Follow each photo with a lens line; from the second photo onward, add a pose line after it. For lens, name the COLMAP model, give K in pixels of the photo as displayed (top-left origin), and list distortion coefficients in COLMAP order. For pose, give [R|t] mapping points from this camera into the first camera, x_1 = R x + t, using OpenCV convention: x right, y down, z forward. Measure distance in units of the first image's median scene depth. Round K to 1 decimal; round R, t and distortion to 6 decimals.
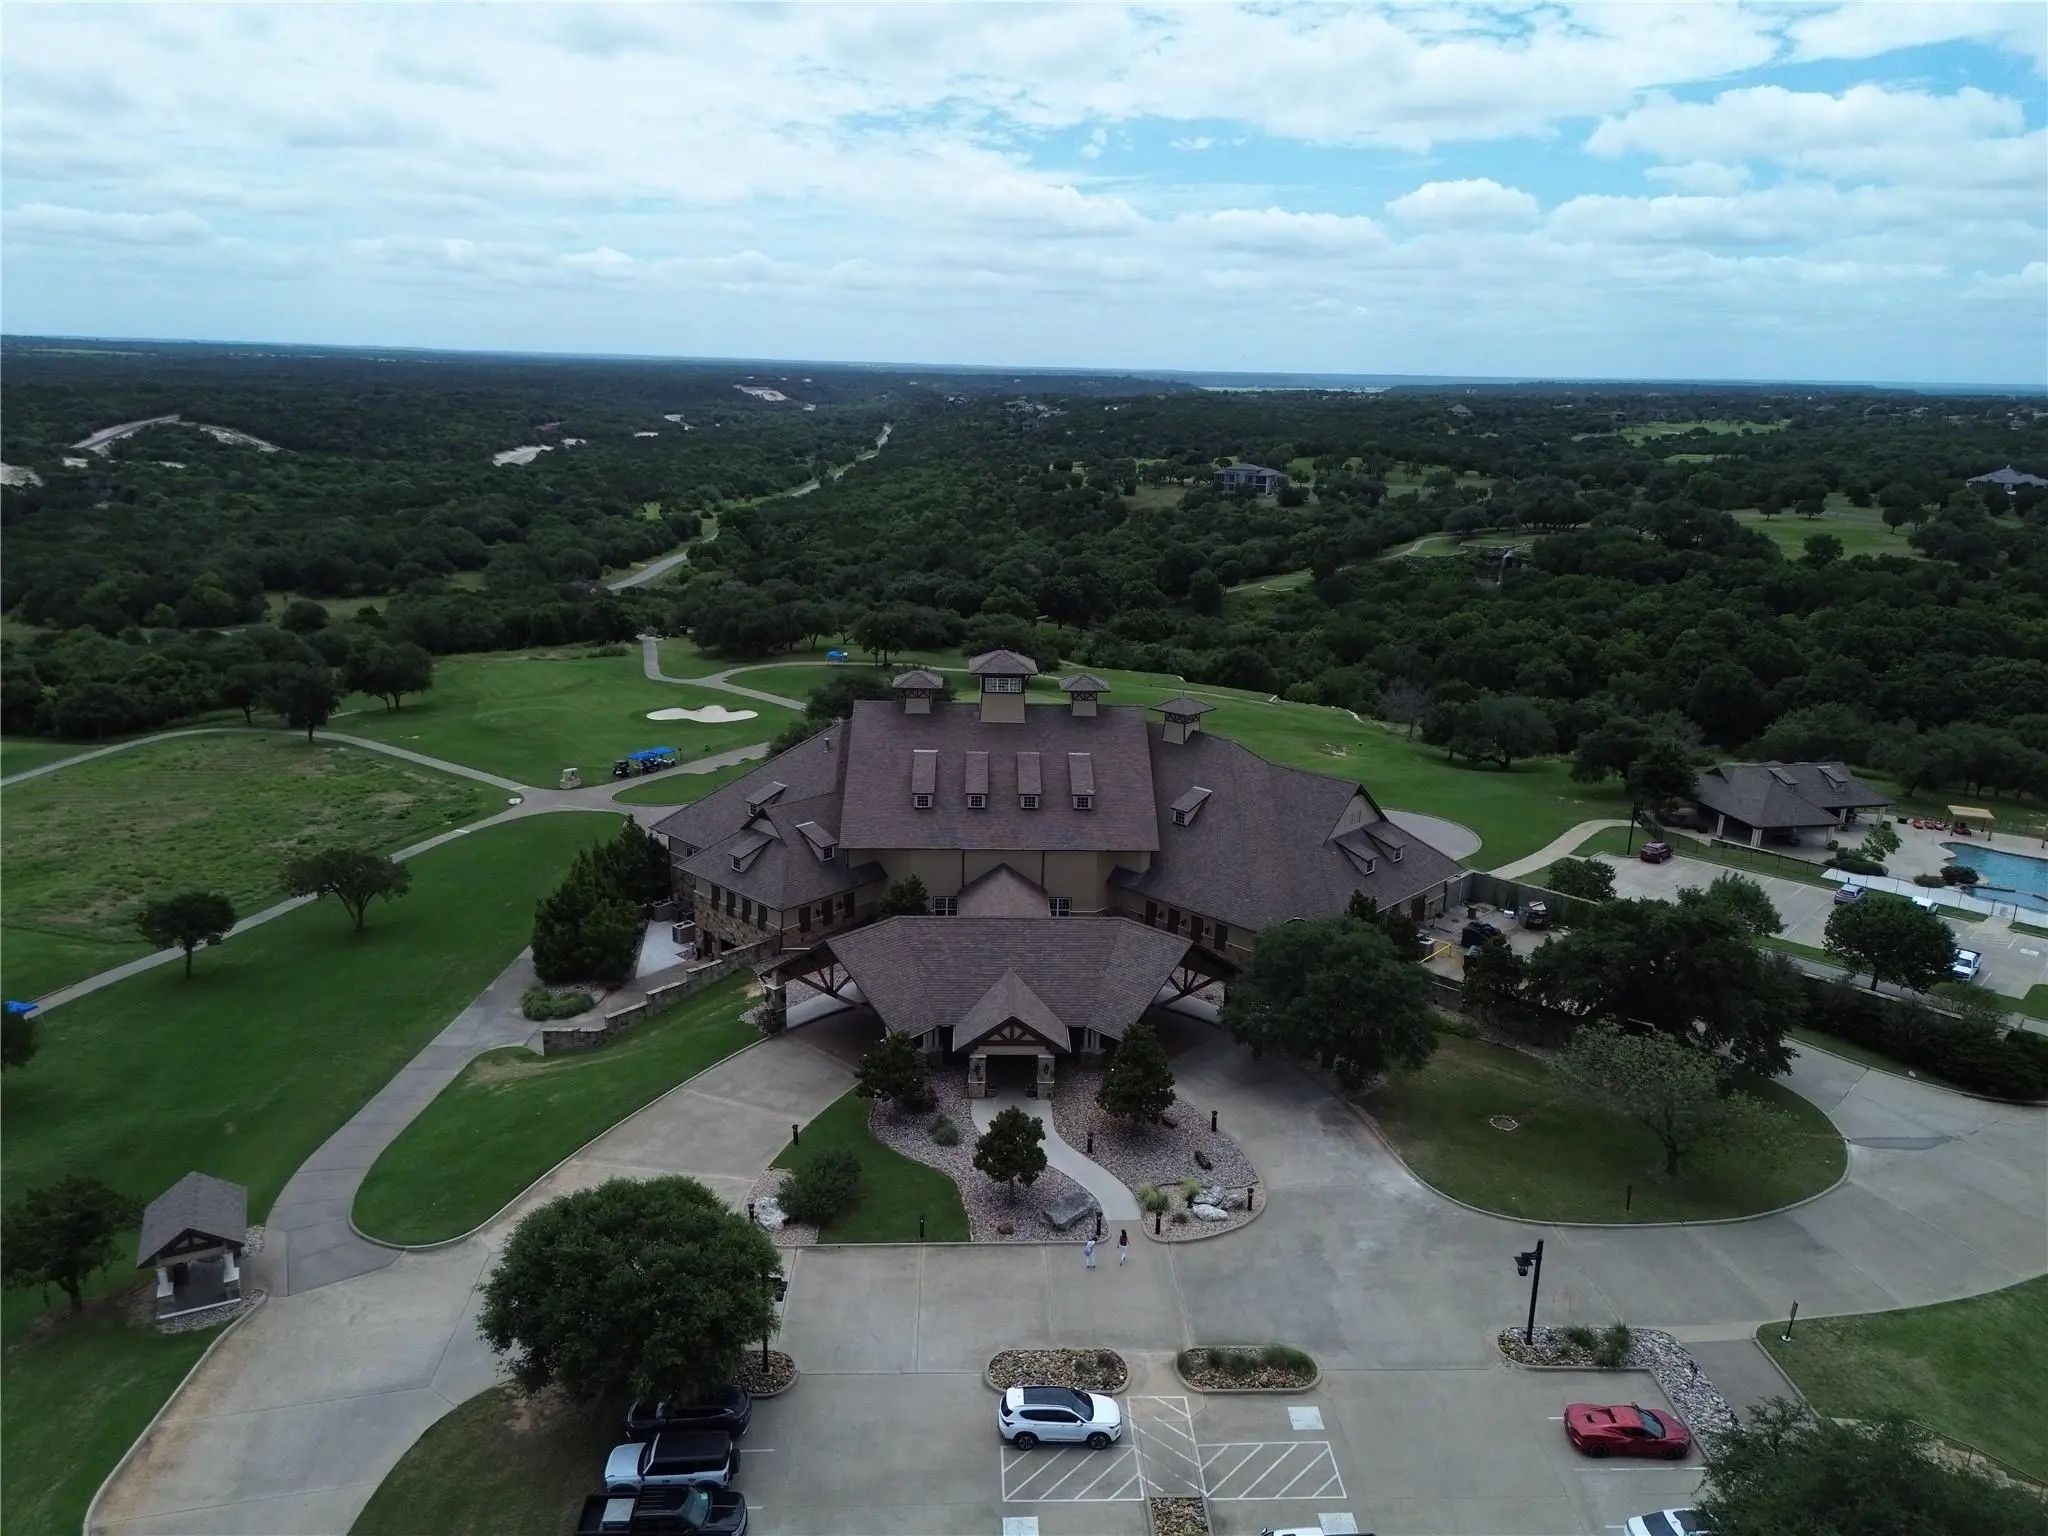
lens RADIAL K [[1425.8, 0, 1024.0], [0, 1425.8, 768.0], [0, 0, 1]] dist [0.078101, -0.083699]
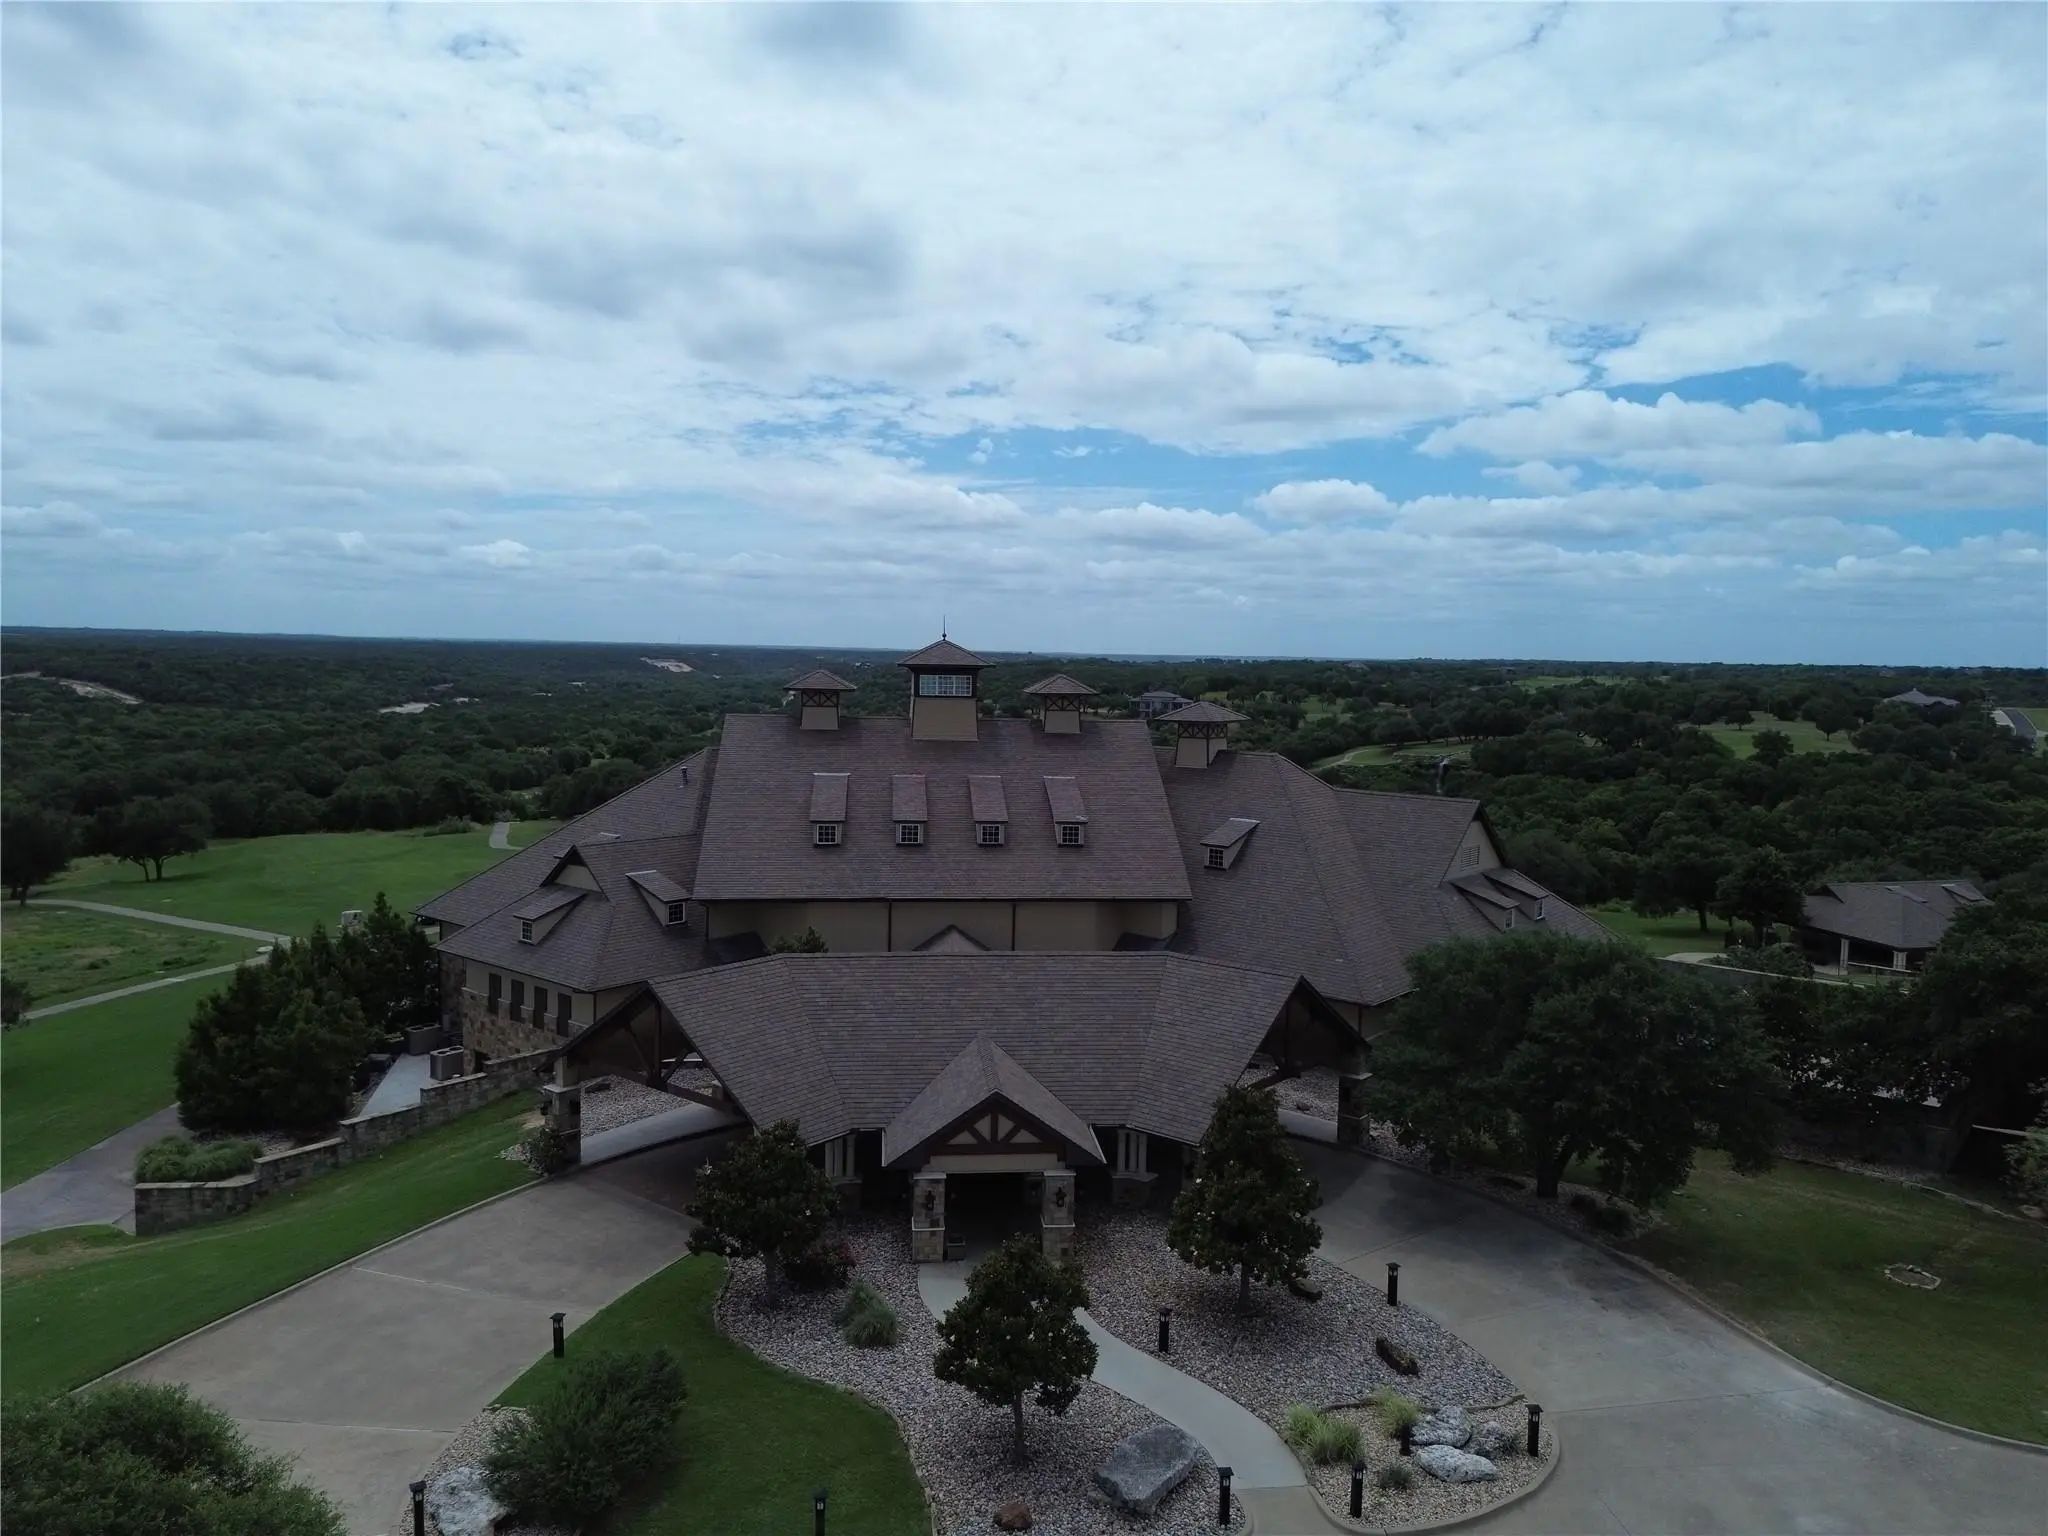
lens RADIAL K [[1449.2, 0, 1024.0], [0, 1449.2, 768.0], [0, 0, 1]] dist [0.068485, -0.063851]
pose [[0.997840, -0.009579, 0.064994, -0.023984], [0.021185, 0.983382, -0.180310, 0.116684], [-0.062187, 0.181297, 0.981460, 0.342706]]
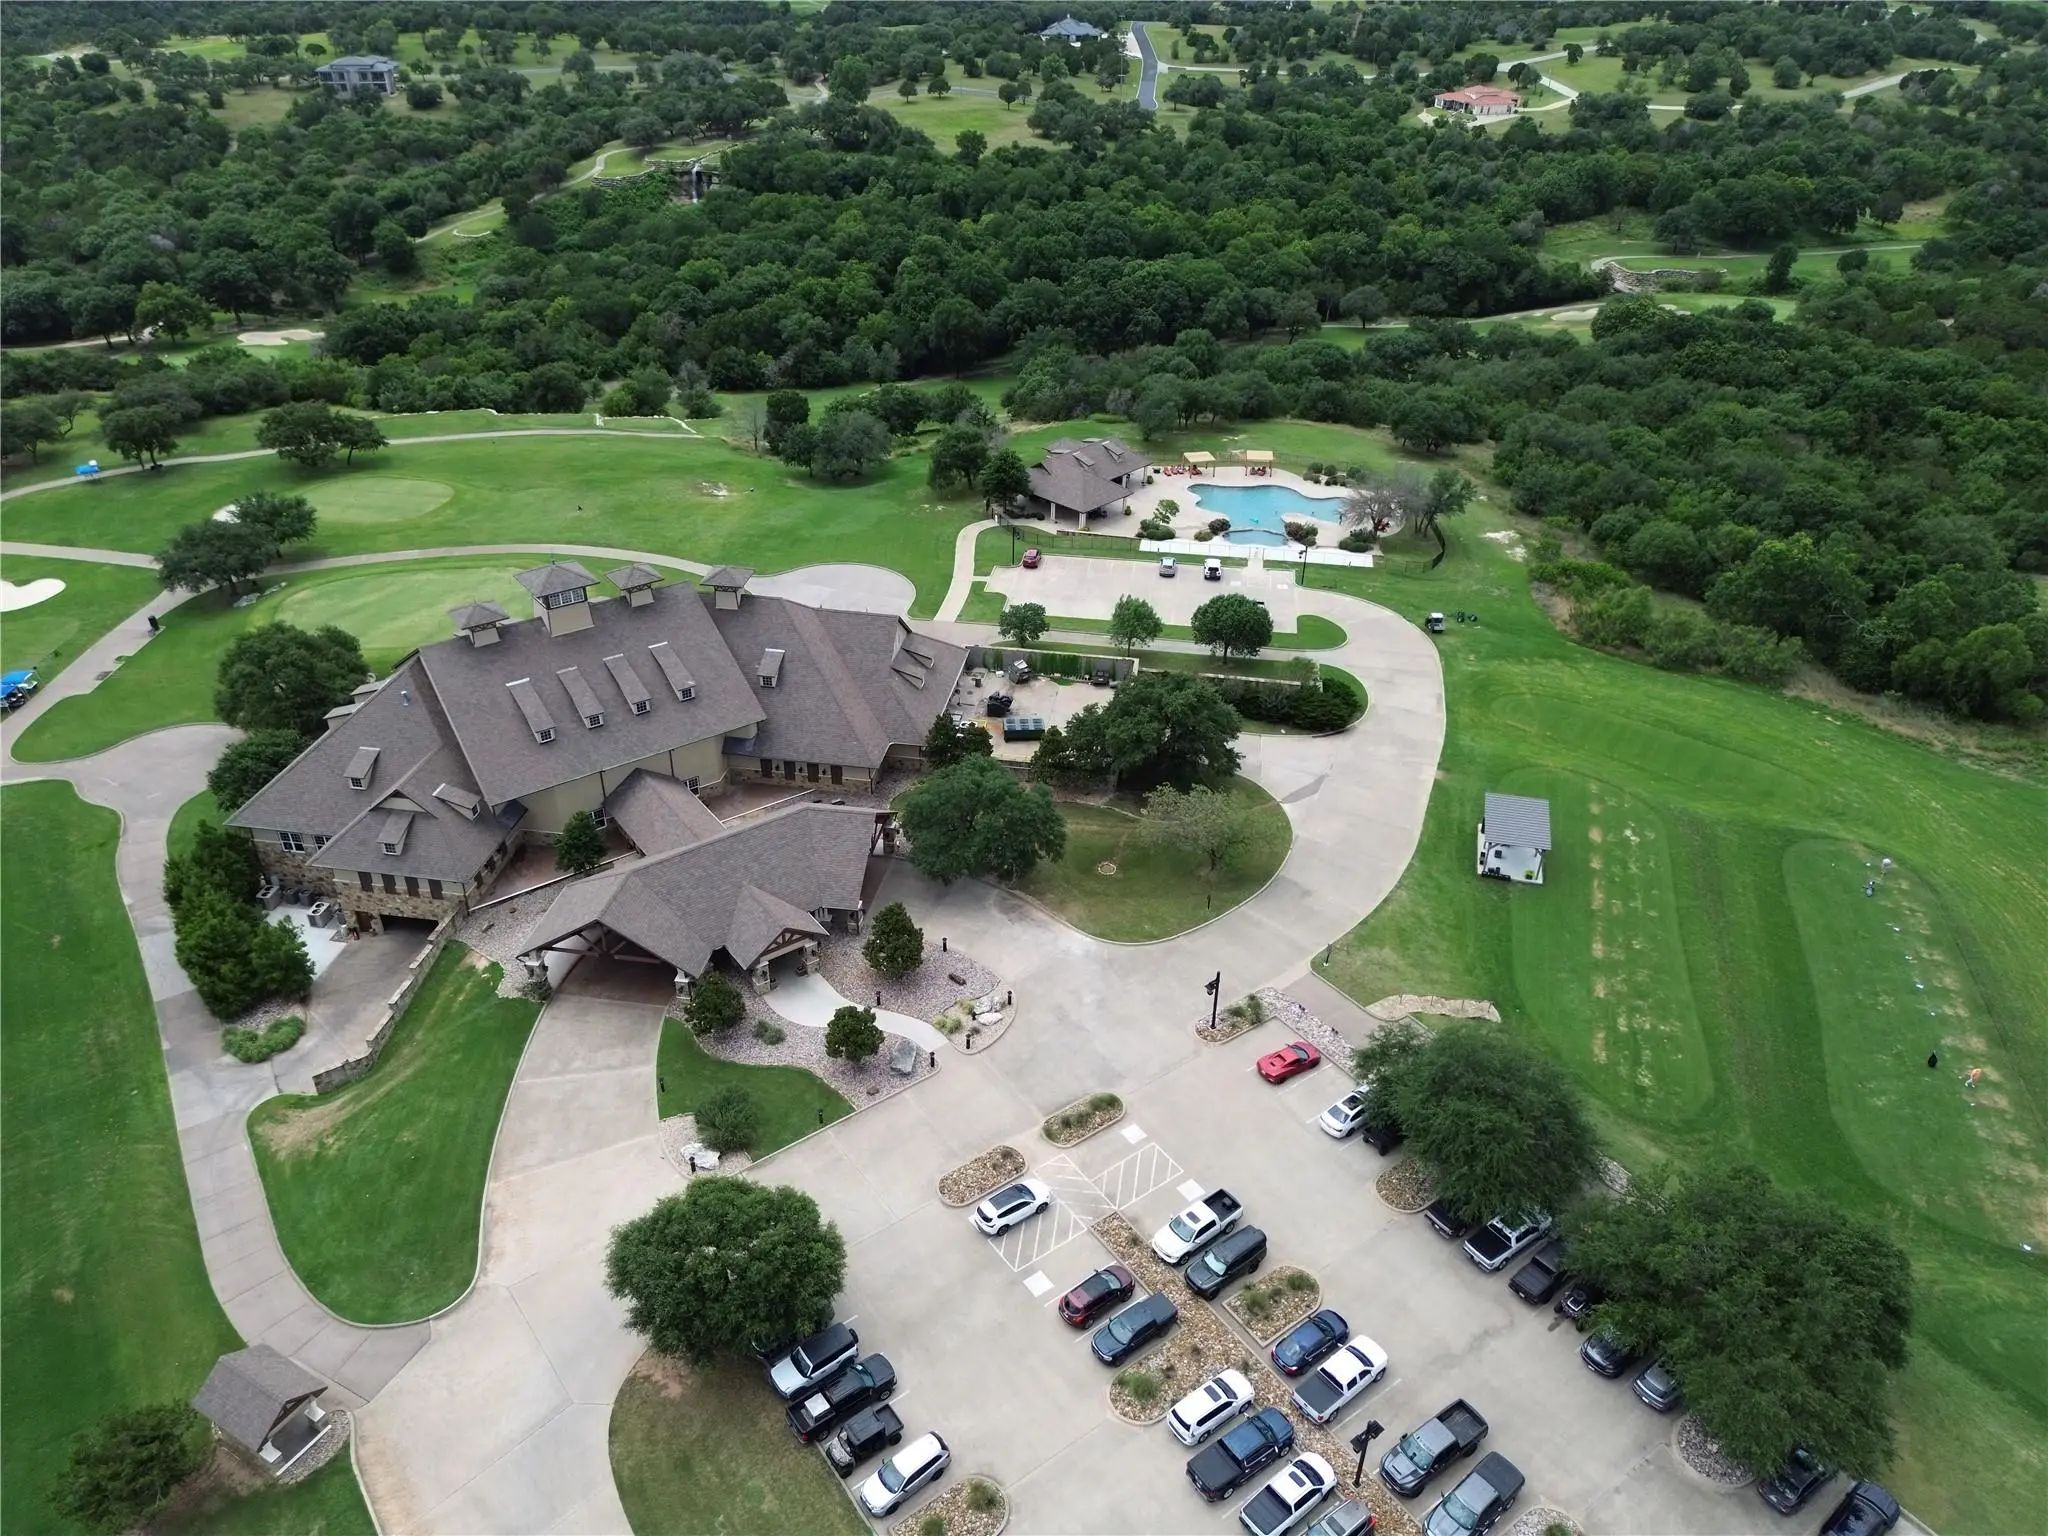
lens RADIAL K [[1403.3, 0, 1024.0], [0, 1403.3, 768.0], [0, 0, 1]] dist [0.090990, -0.119964]
pose [[0.833043, -0.307454, 0.459904, -0.273413], [0.160727, 0.929990, 0.330583, -0.252869], [-0.529346, -0.201471, 0.824137, -0.077456]]
